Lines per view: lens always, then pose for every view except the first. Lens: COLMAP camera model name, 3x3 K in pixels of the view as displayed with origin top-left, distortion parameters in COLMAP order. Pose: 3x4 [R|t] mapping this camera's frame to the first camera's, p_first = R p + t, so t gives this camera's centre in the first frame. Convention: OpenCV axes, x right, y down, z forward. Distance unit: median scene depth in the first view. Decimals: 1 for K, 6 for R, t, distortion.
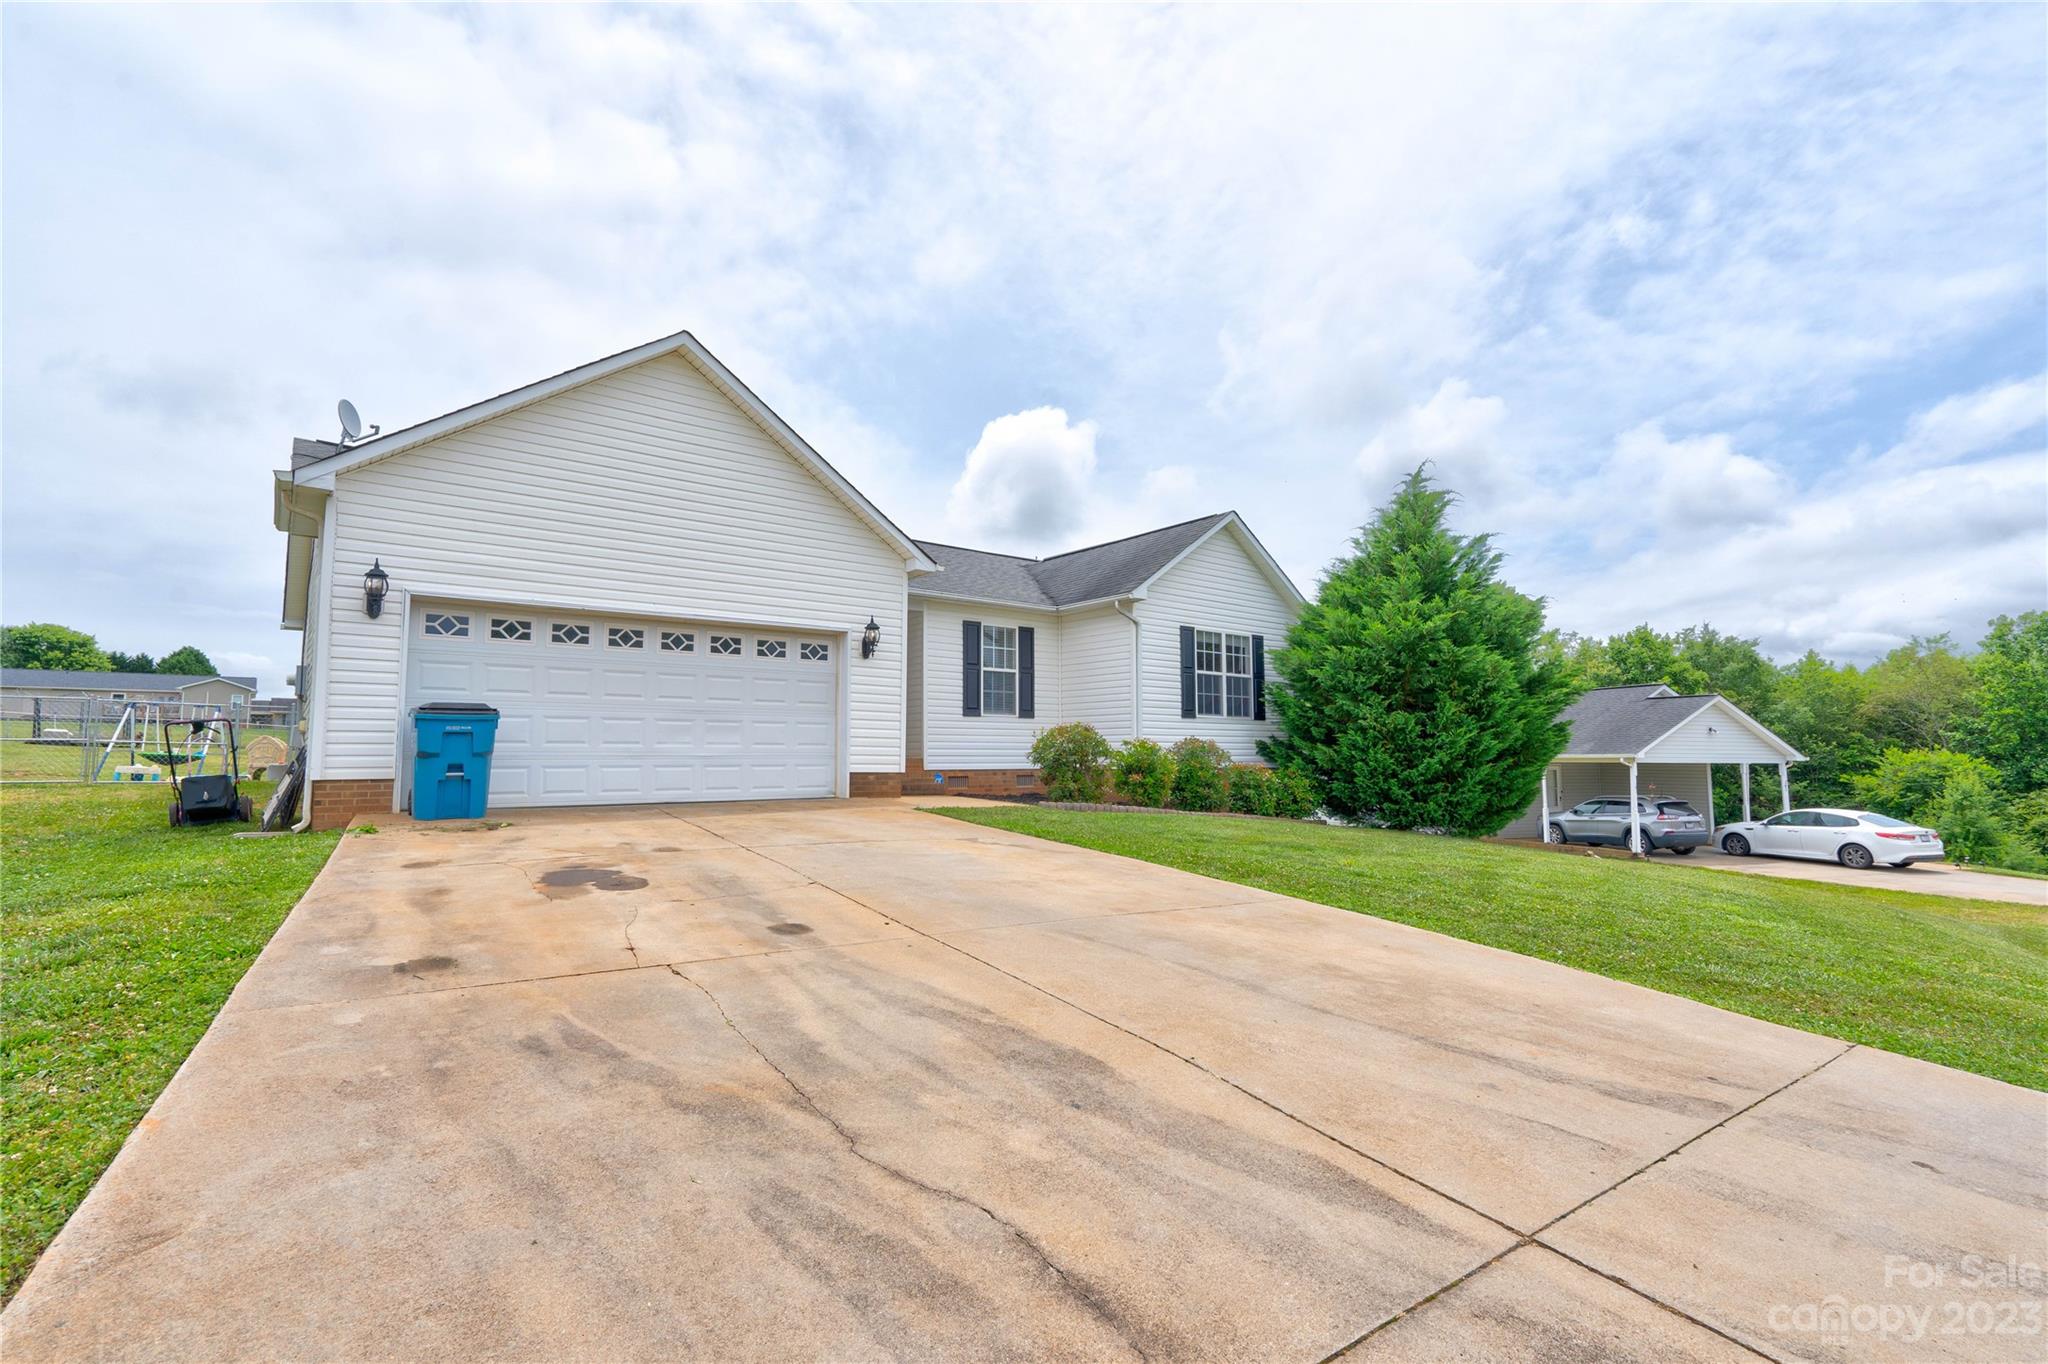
lens RADIAL K [[958.0, 0, 1024.0], [0, 958.0, 682.0], [0, 0, 1]] dist [-0.003346, 0.009908]
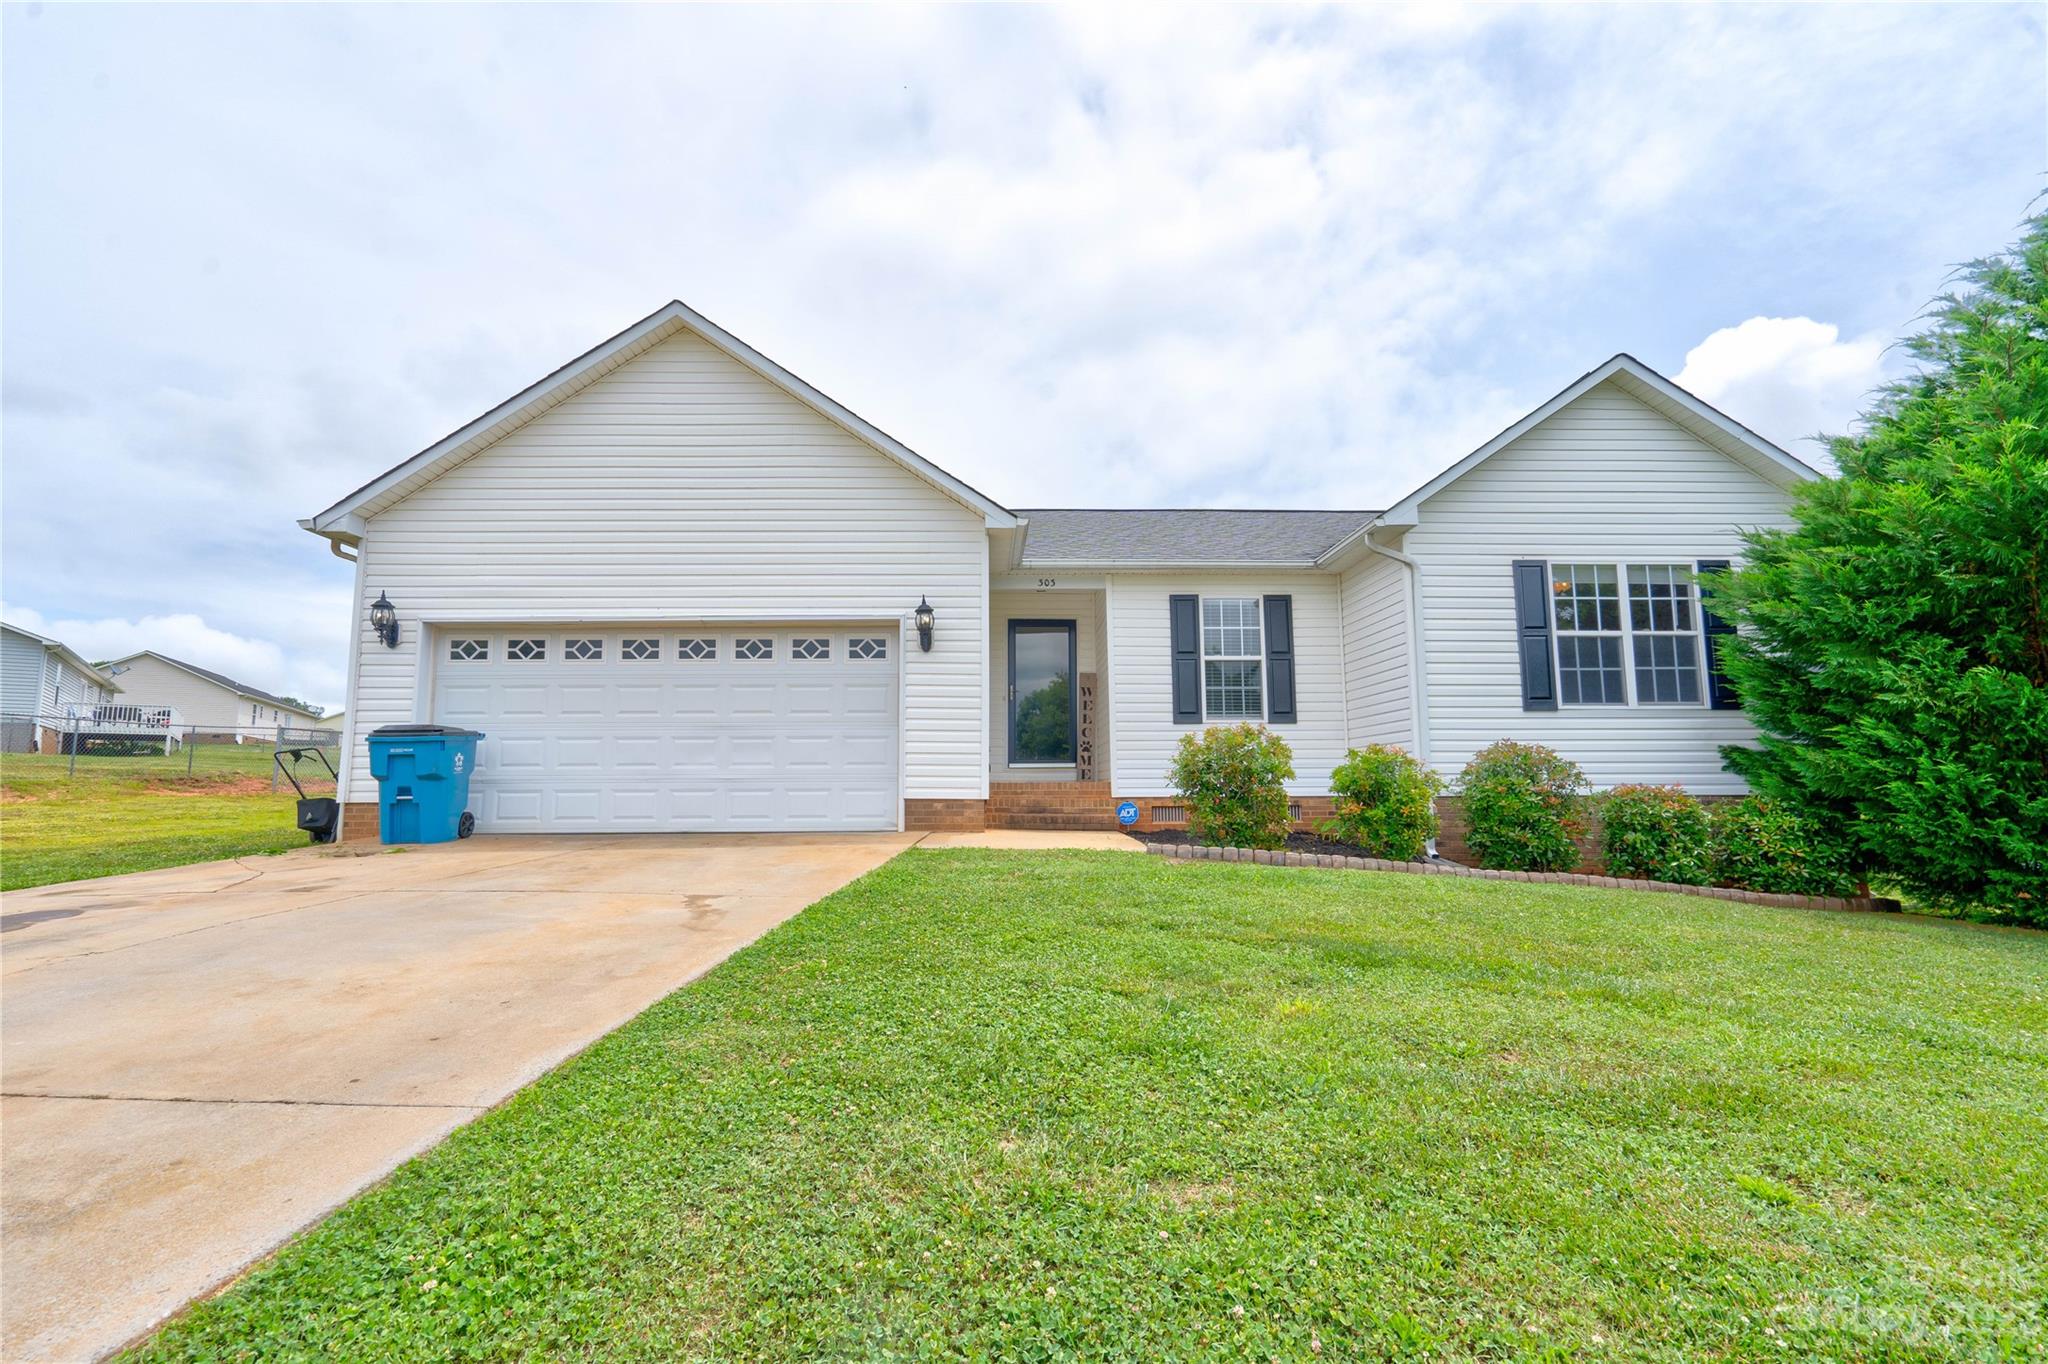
lens RADIAL K [[942.2, 0, 1010.8], [0, 942.2, 678.7], [0, 0, 1]] dist [-0.000924, 0.010714]
pose [[0.795915, -0.072670, -0.601030, 0.287893], [0.052108, 0.997309, -0.051578, 0.033525], [0.603161, 0.009733, 0.797560, 0.355921]]
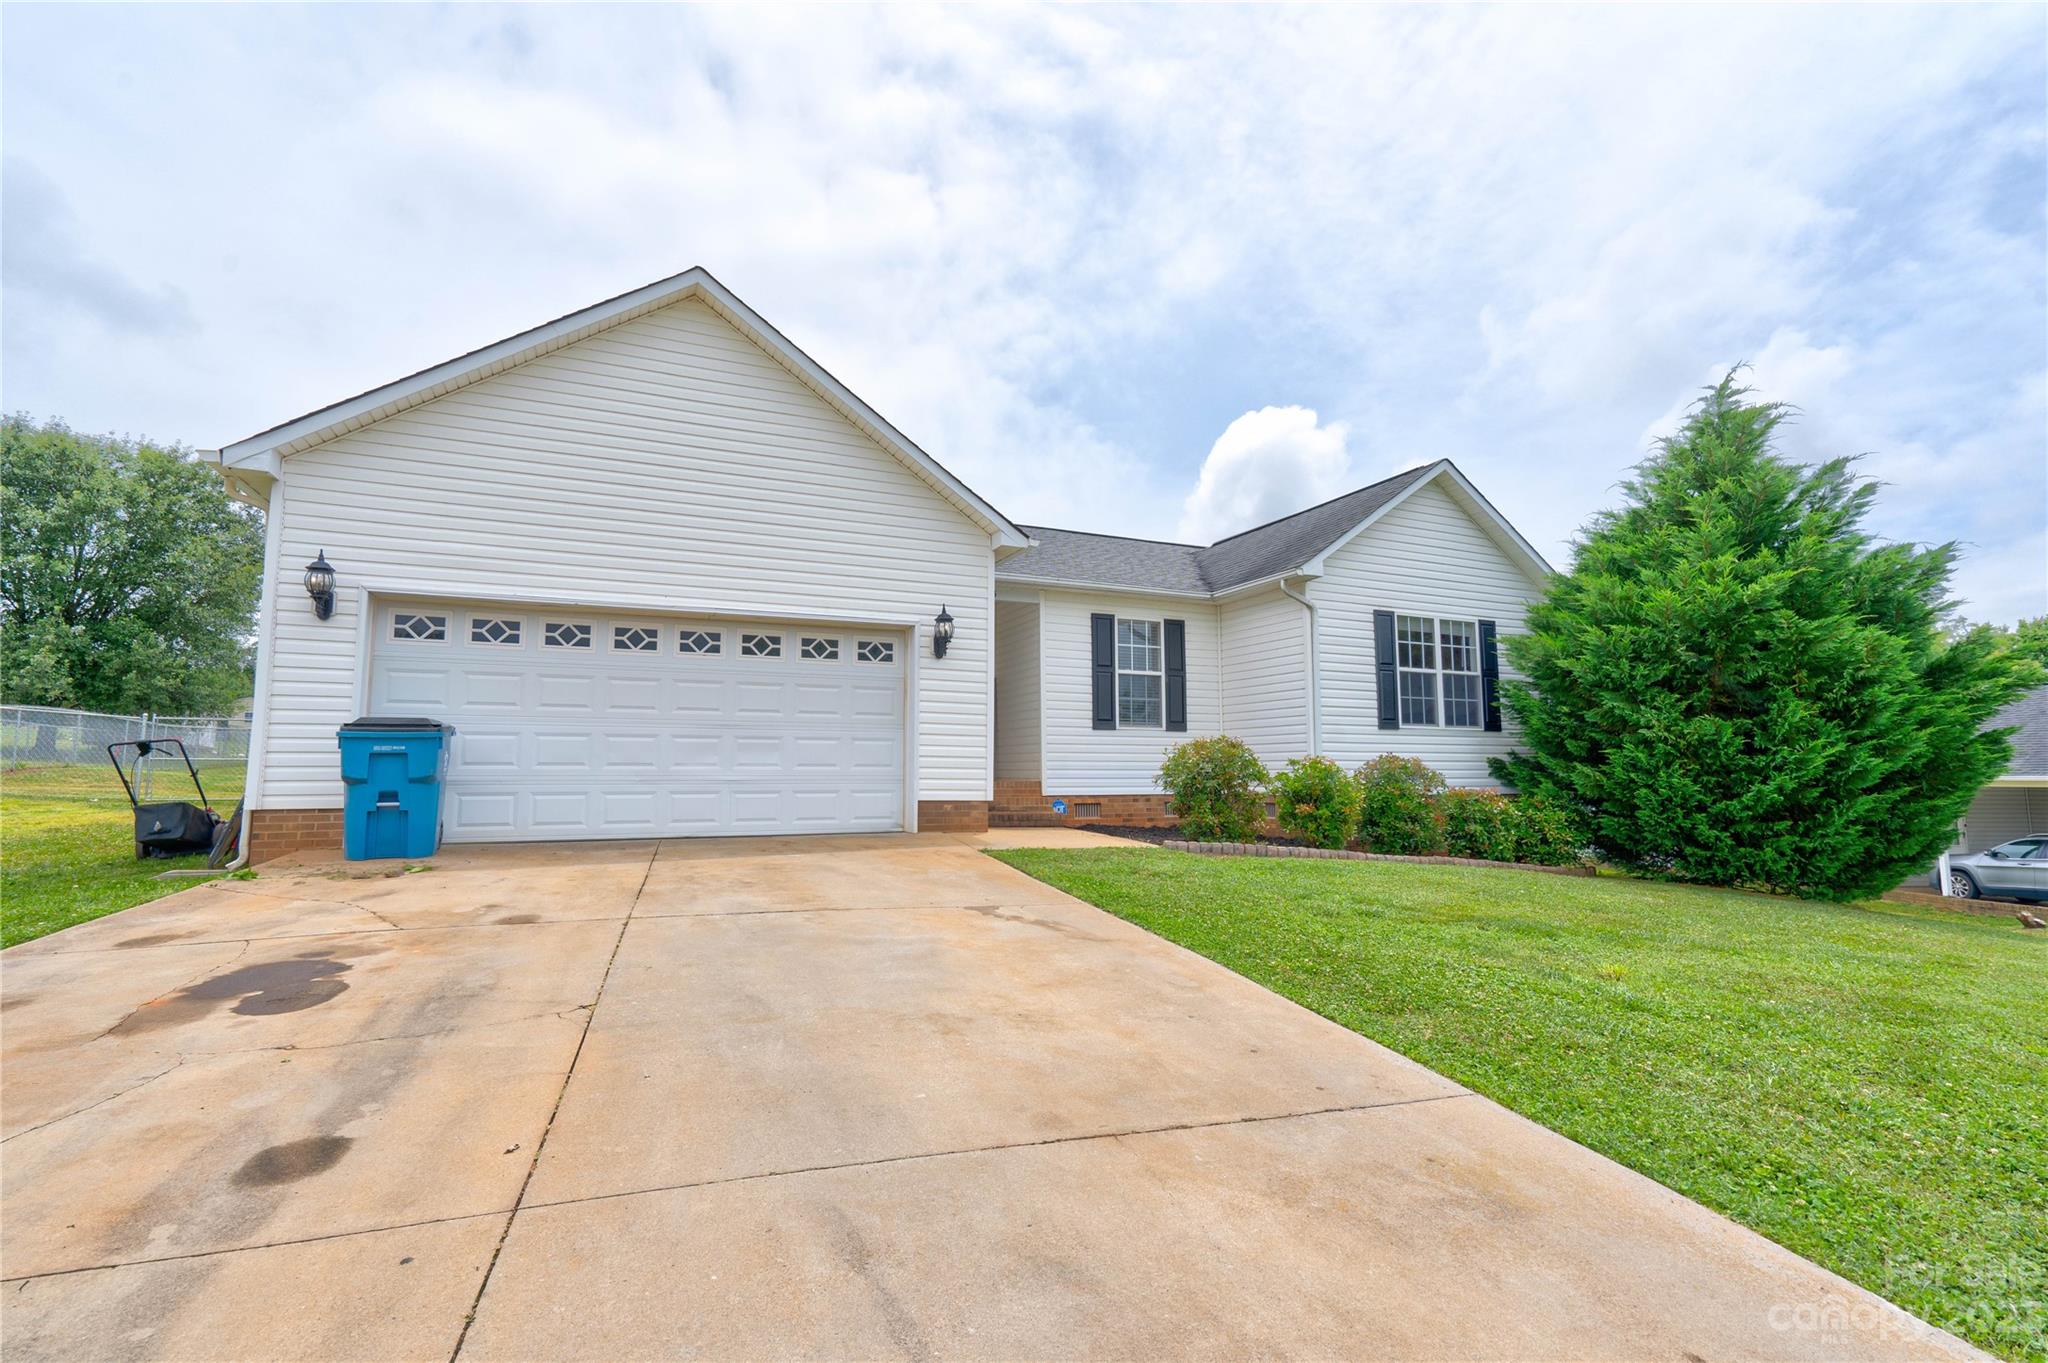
lens RADIAL K [[942.2, 0, 1010.8], [0, 942.2, 678.2], [0, 0, 1]] dist [-0.000924, 0.010714]
pose [[0.967199, -0.023626, -0.252920, 0.076902], [0.018224, 0.999554, -0.023678, 0.009983], [0.253367, 0.018292, 0.967197, 0.206651]]
